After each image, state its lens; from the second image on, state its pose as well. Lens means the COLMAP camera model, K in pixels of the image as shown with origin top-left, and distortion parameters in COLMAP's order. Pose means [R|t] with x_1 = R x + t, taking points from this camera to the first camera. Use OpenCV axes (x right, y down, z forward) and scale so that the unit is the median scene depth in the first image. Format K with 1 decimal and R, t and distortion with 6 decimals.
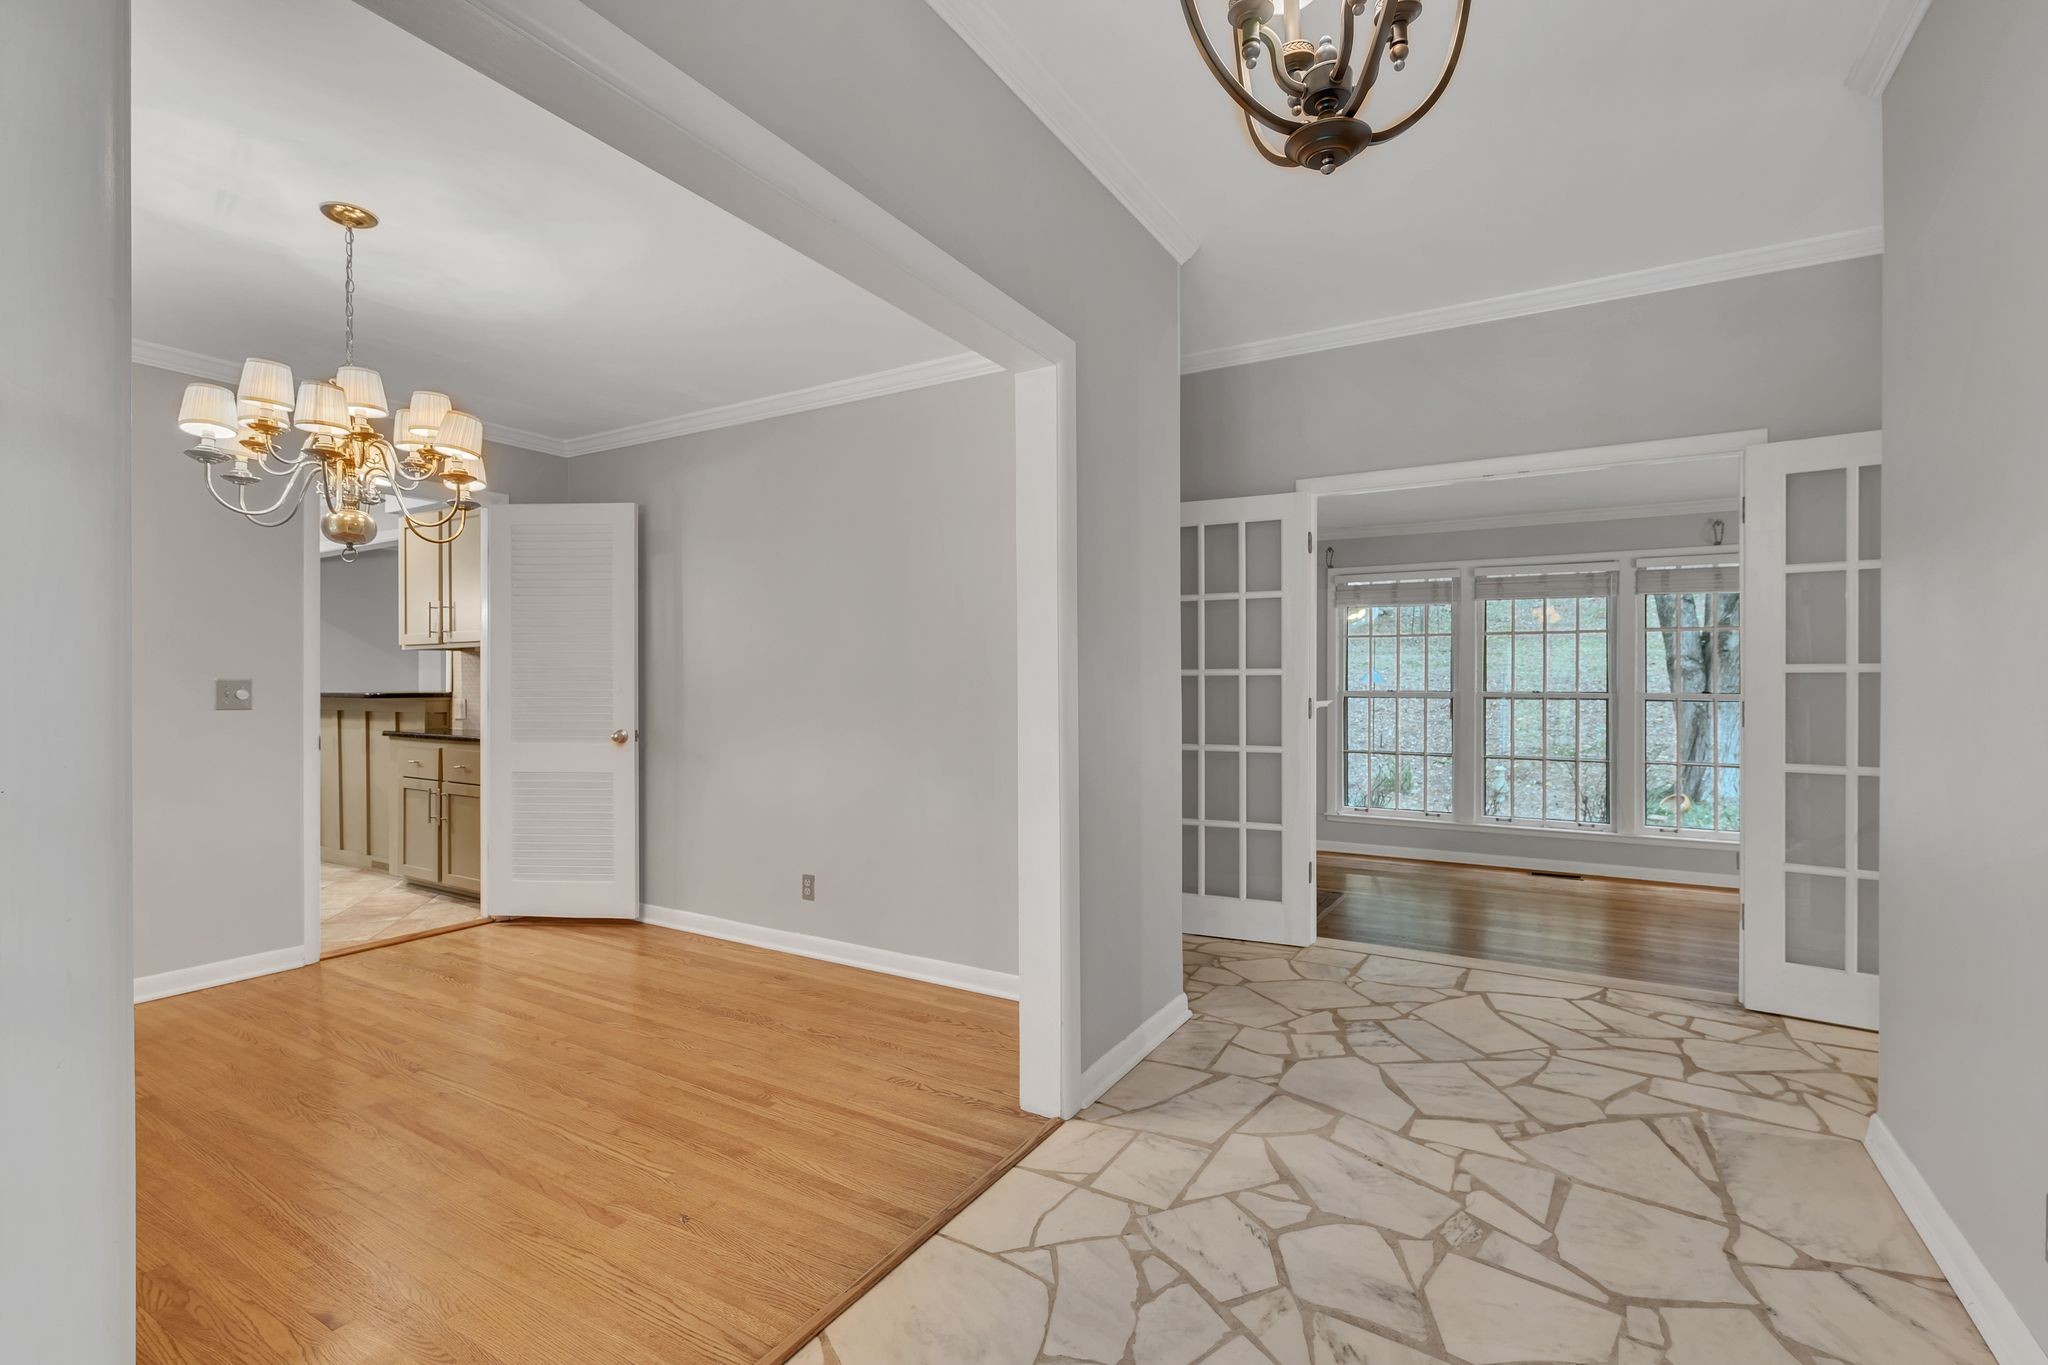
lens RADIAL K [[848.8, 0, 1022.5], [0, 848.8, 684.6], [0, 0, 1]] dist [-0.000744, -0.000386]
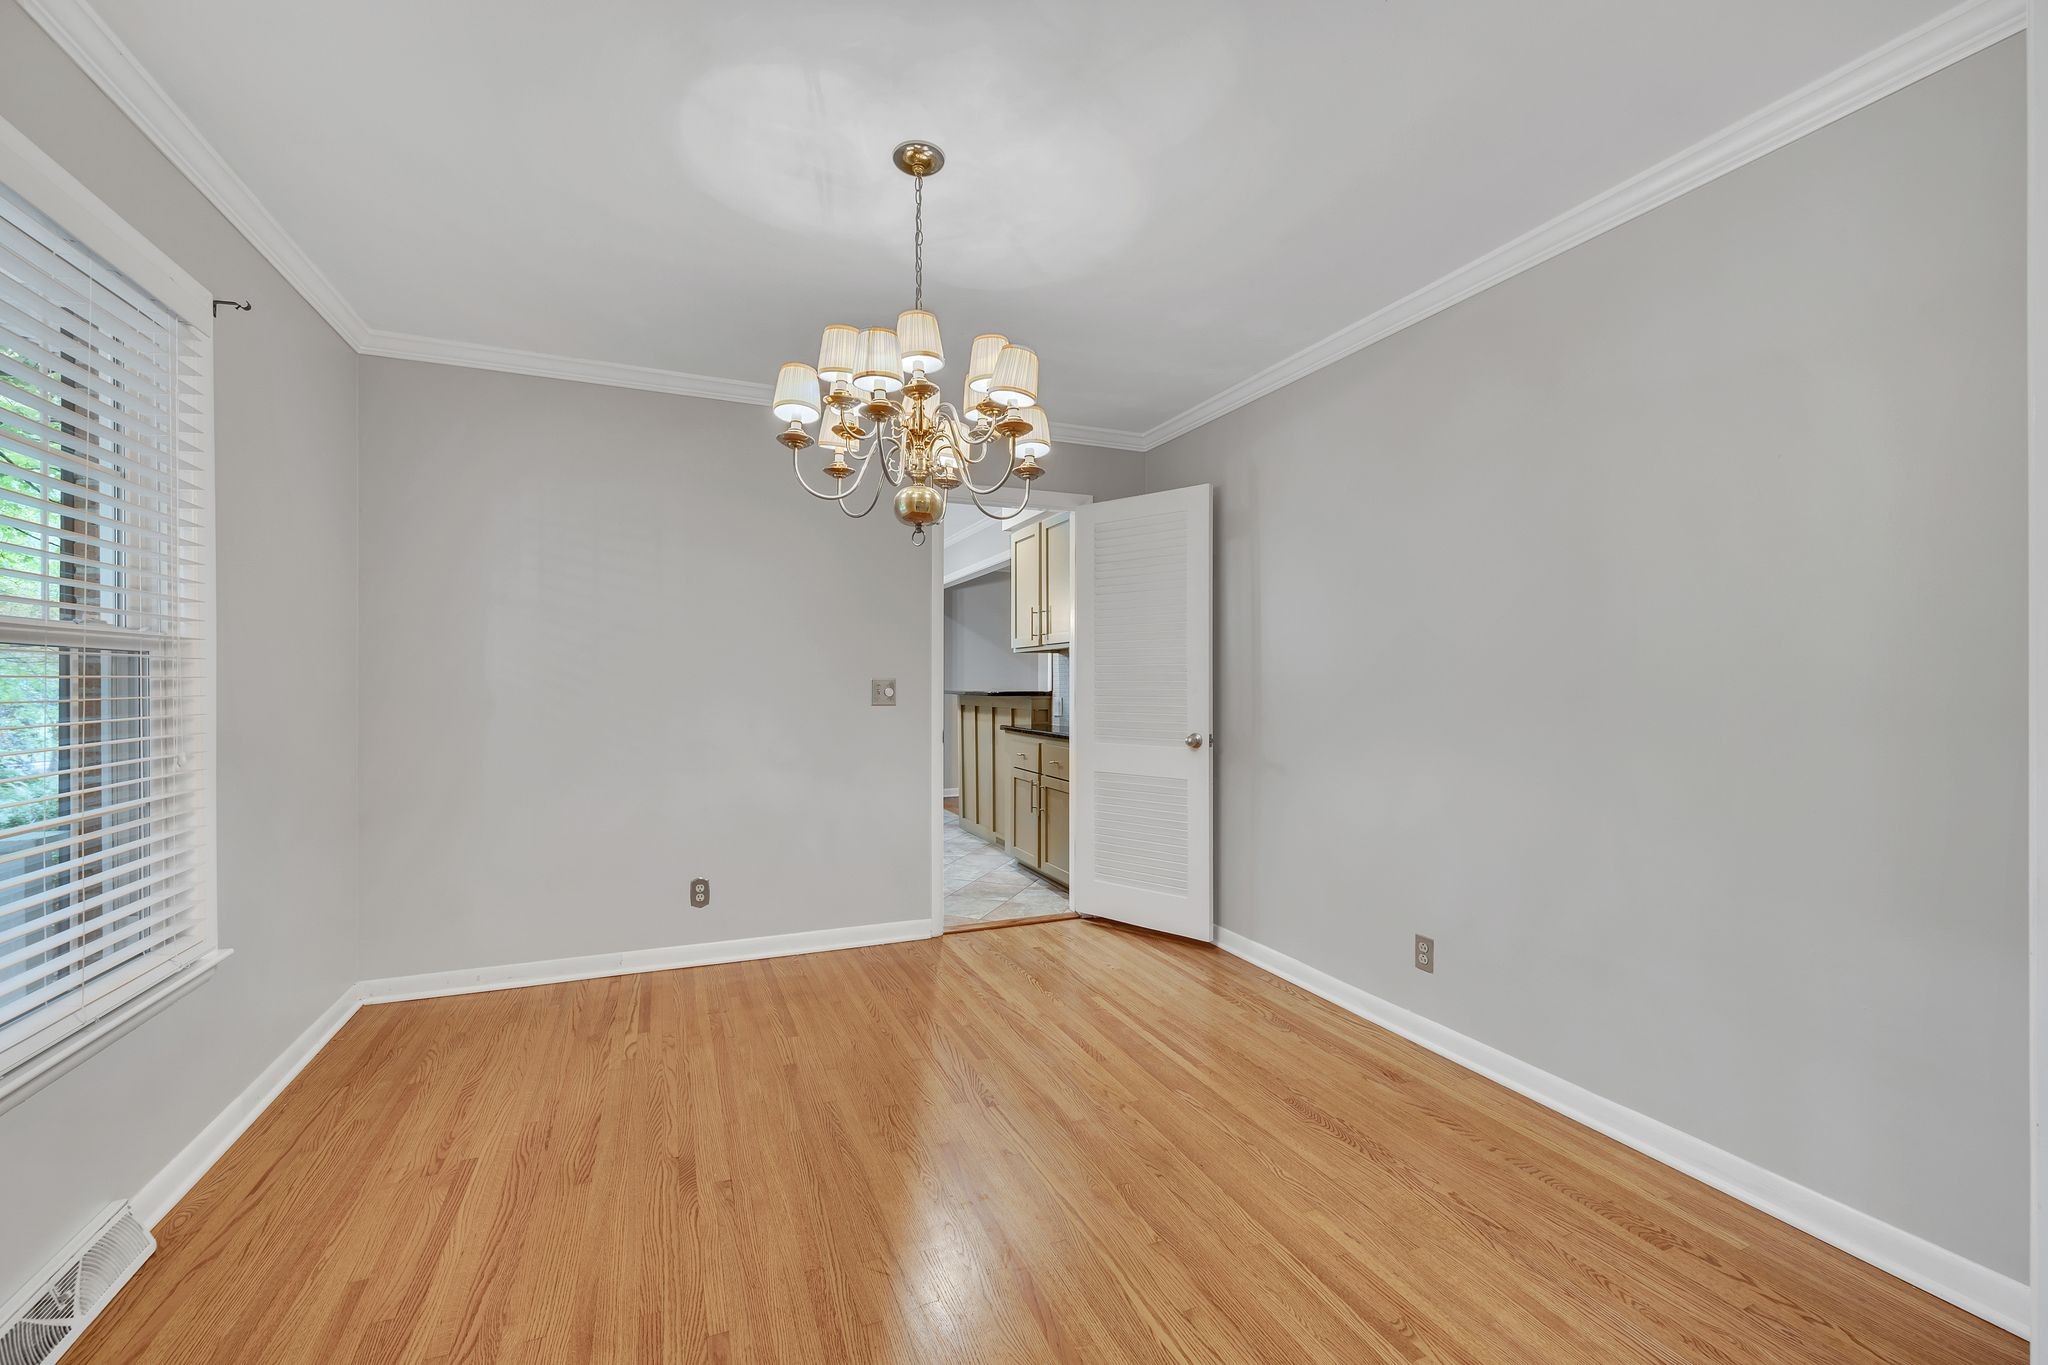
lens RADIAL K [[807.2, 0, 1043.0], [0, 807.2, 686.5], [0, 0, 1]] dist [-0.000615, -0.000154]
pose [[0.810047, 0.002616, -0.586360, -0.118590], [-0.001879, 0.999996, 0.001866, 0.001576], [0.586362, -0.000410, 0.810049, 0.246160]]
